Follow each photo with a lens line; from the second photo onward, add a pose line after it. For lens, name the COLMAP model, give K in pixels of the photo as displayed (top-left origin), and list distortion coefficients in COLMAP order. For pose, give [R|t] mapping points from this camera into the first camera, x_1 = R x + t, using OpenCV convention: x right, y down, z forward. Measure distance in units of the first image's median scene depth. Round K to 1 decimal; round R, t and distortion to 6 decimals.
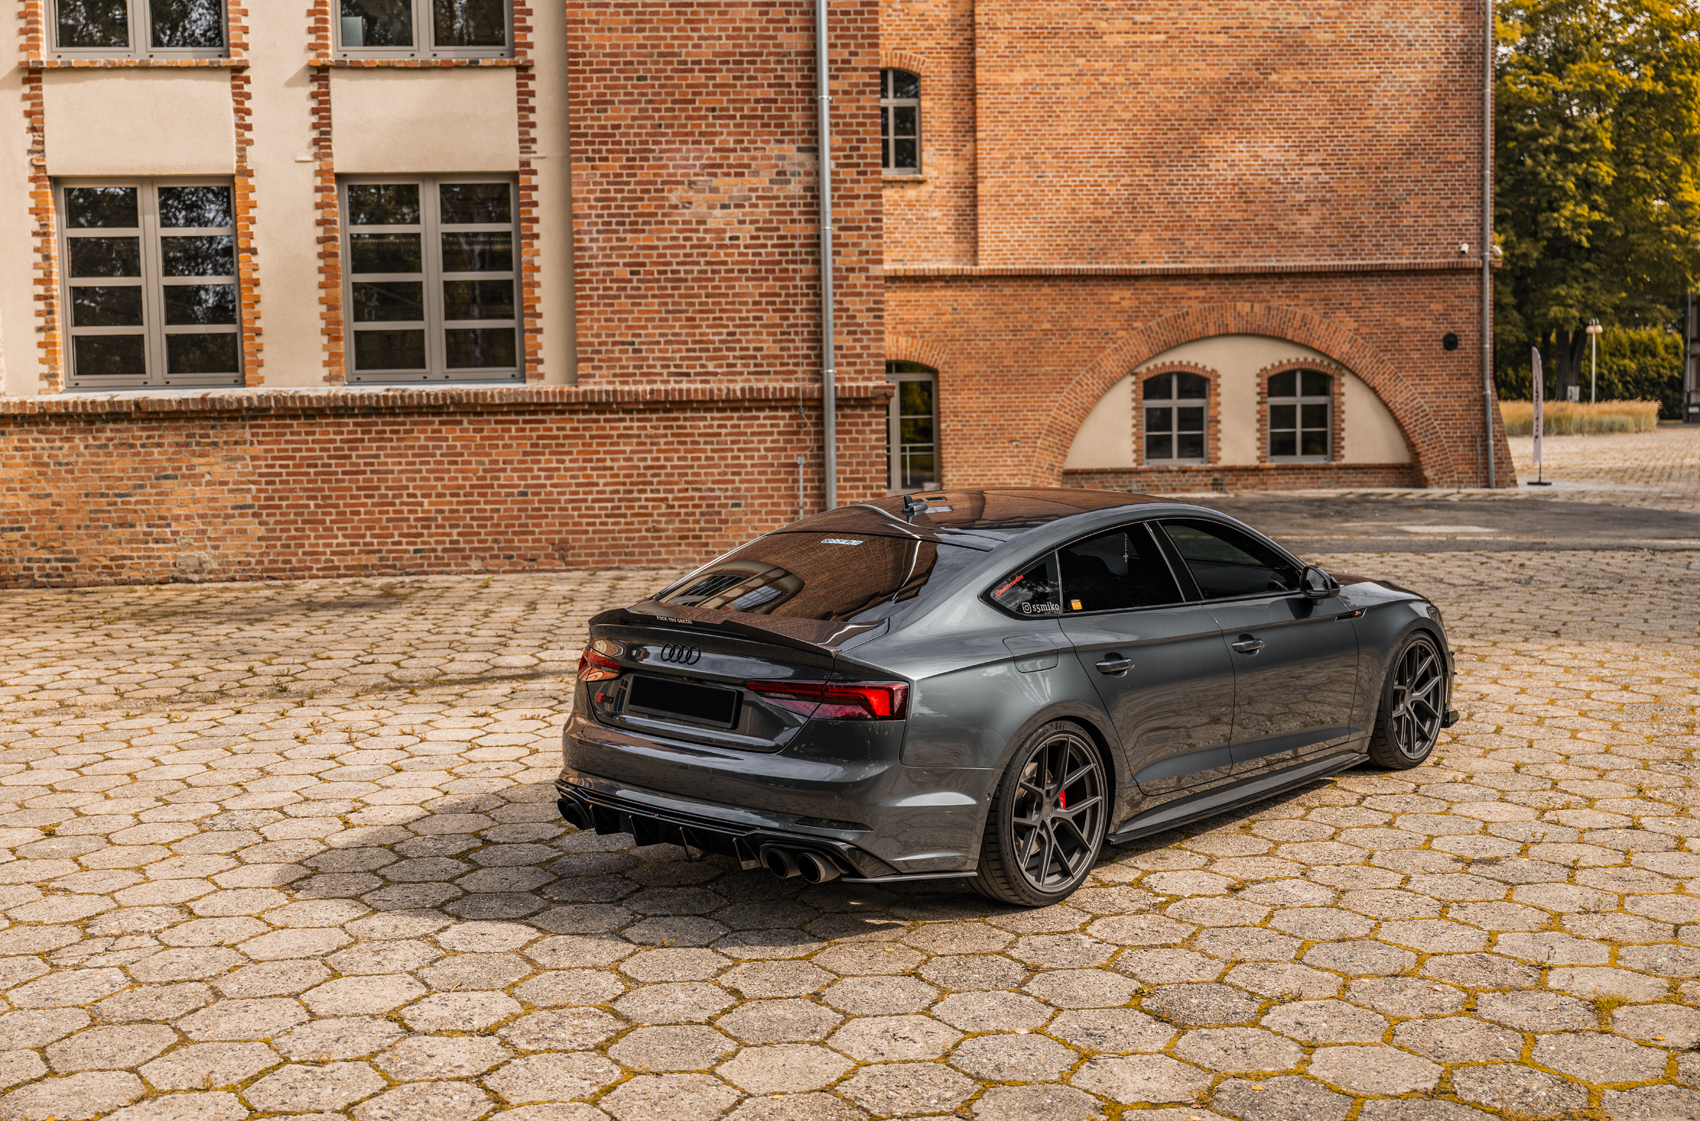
lens RADIAL K [[1805.7, 0, 851.6], [0, 1805.7, 553.5], [0, 0, 1]] dist [0.001845, 0.004616]
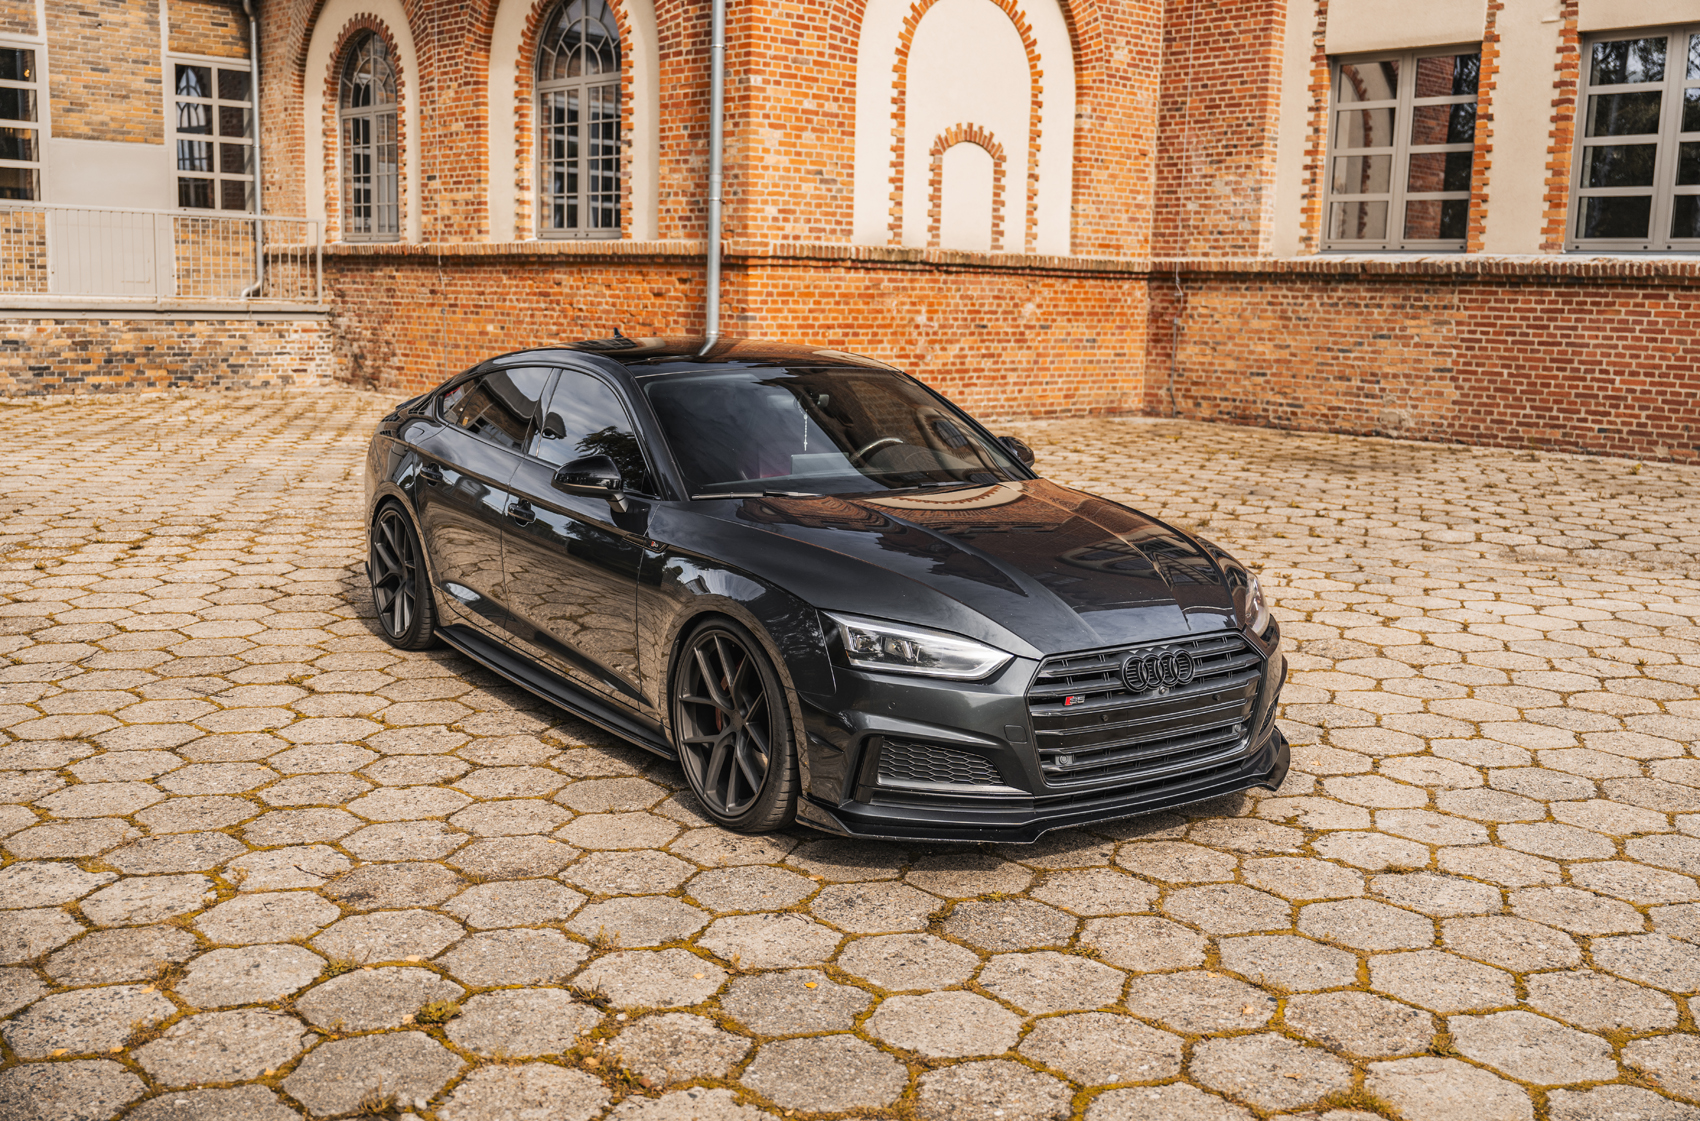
lens RADIAL K [[1714.6, 0, 849.2], [0, 1714.6, 554.2], [0, 0, 1]] dist [0.001894, 0.004749]
pose [[0.612879, 0.158720, -0.774072, 0.228903], [-0.101540, 0.987316, 0.122049, -0.007036], [0.783626, 0.003798, 0.621221, 0.124749]]
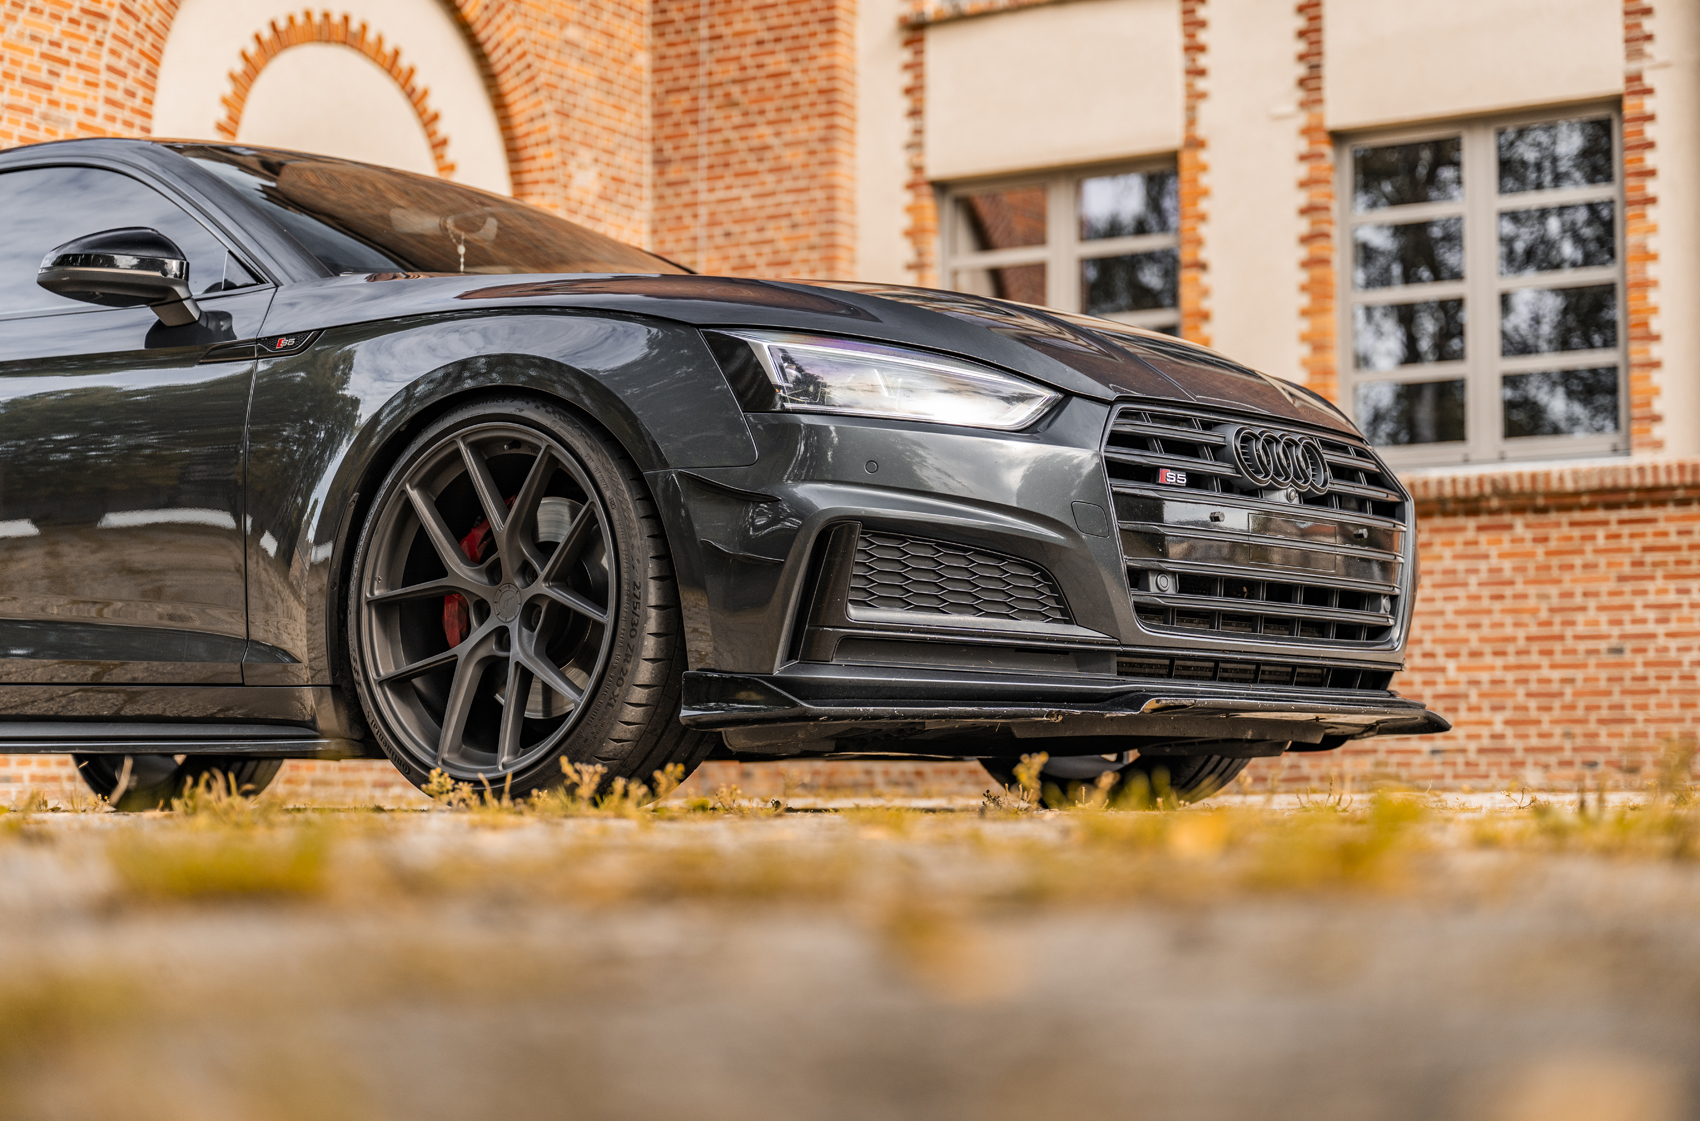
lens RADIAL K [[3112.8, 0, 858.7], [0, 3112.8, 559.2], [0, 0, 1]] dist [0.008044, -0.076593]
pose [[0.818608, -0.032807, -0.573415, 0.179689], [-0.060462, 0.987898, -0.142838, 0.090980], [0.571162, 0.151598, 0.806717, 0.086862]]
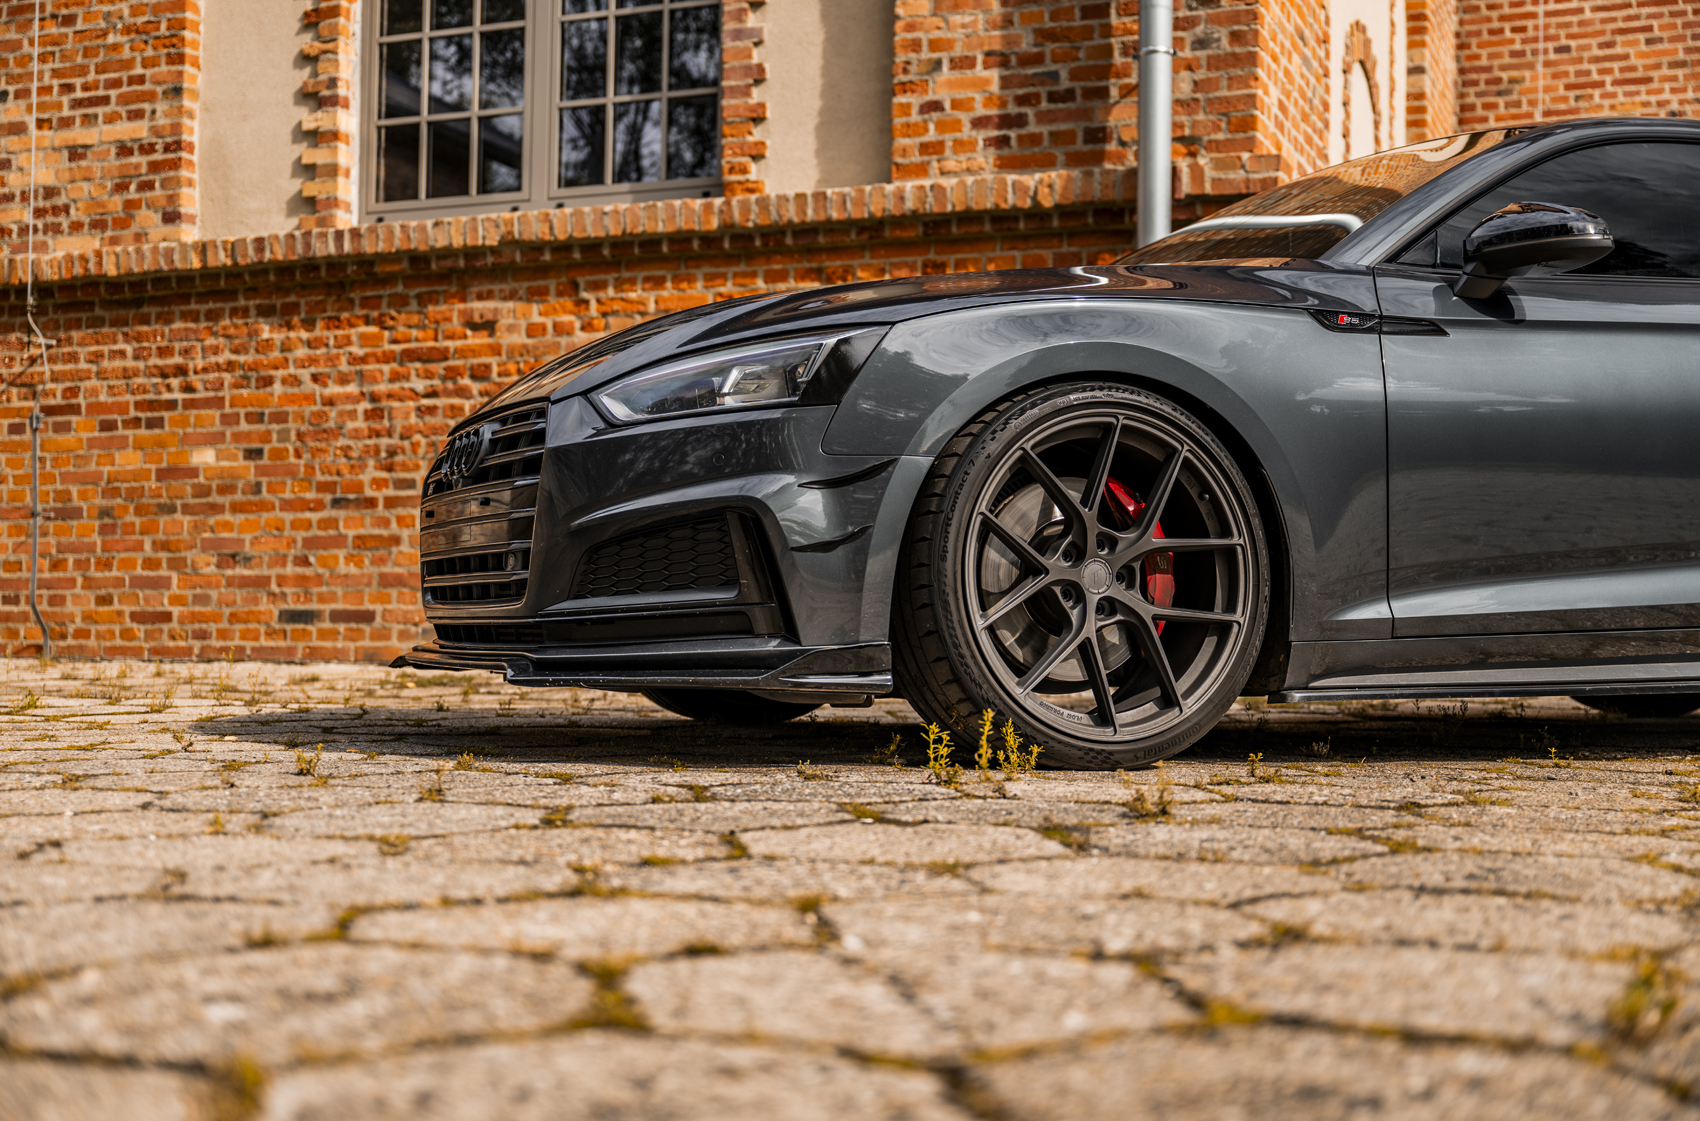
lens RADIAL K [[2115.2, 0, 840.2], [0, 2115.2, 561.2], [0, 0, 1]] dist [0.009332, -0.023859]
pose [[0.889987, 0.015713, -0.455714, -0.401519], [-0.067699, 0.992883, -0.097978, 0.073268], [0.450931, 0.118050, 0.884717, 0.235152]]
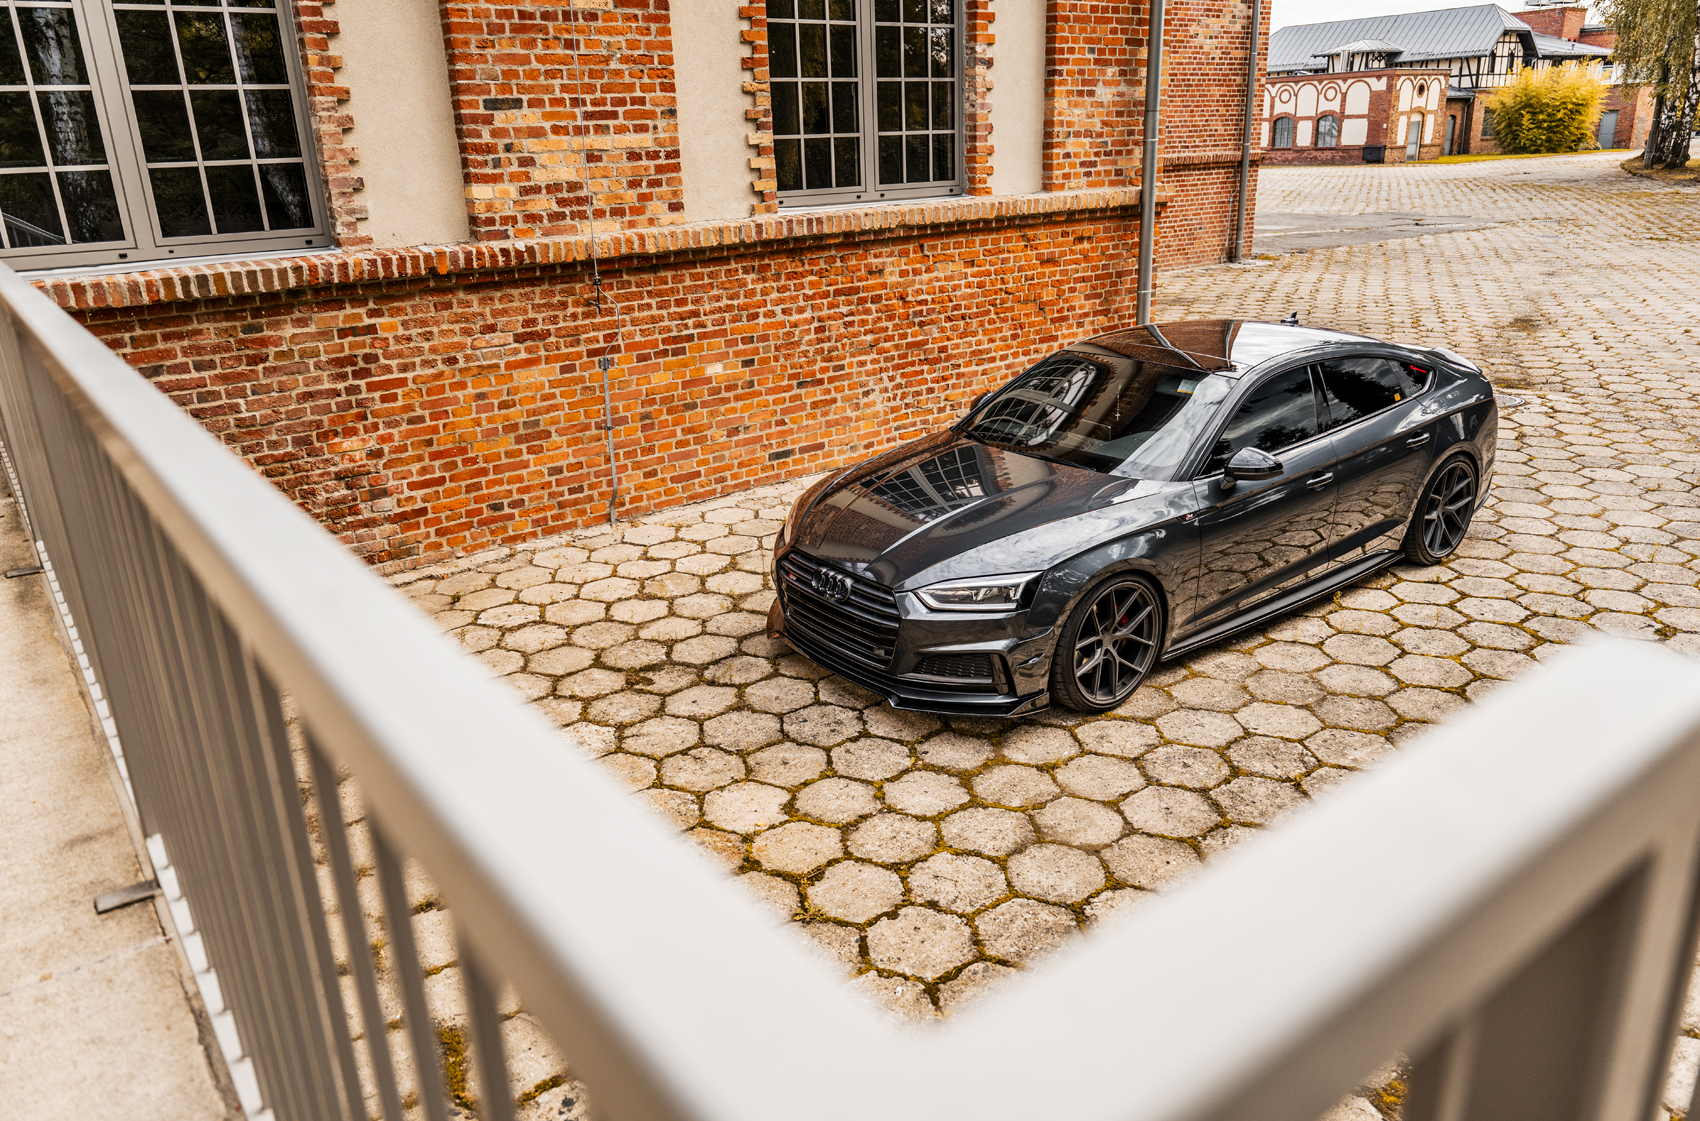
lens RADIAL K [[1204.0, 0, 849.3], [0, 1204.0, 565.8], [0, 0, 1]] dist [-0.004124, 0.002017]
pose [[0.835690, -0.191420, 0.514762, -0.987955], [0.058625, 0.963030, 0.262940, -0.038411], [-0.546063, -0.189558, 0.816016, 0.206843]]
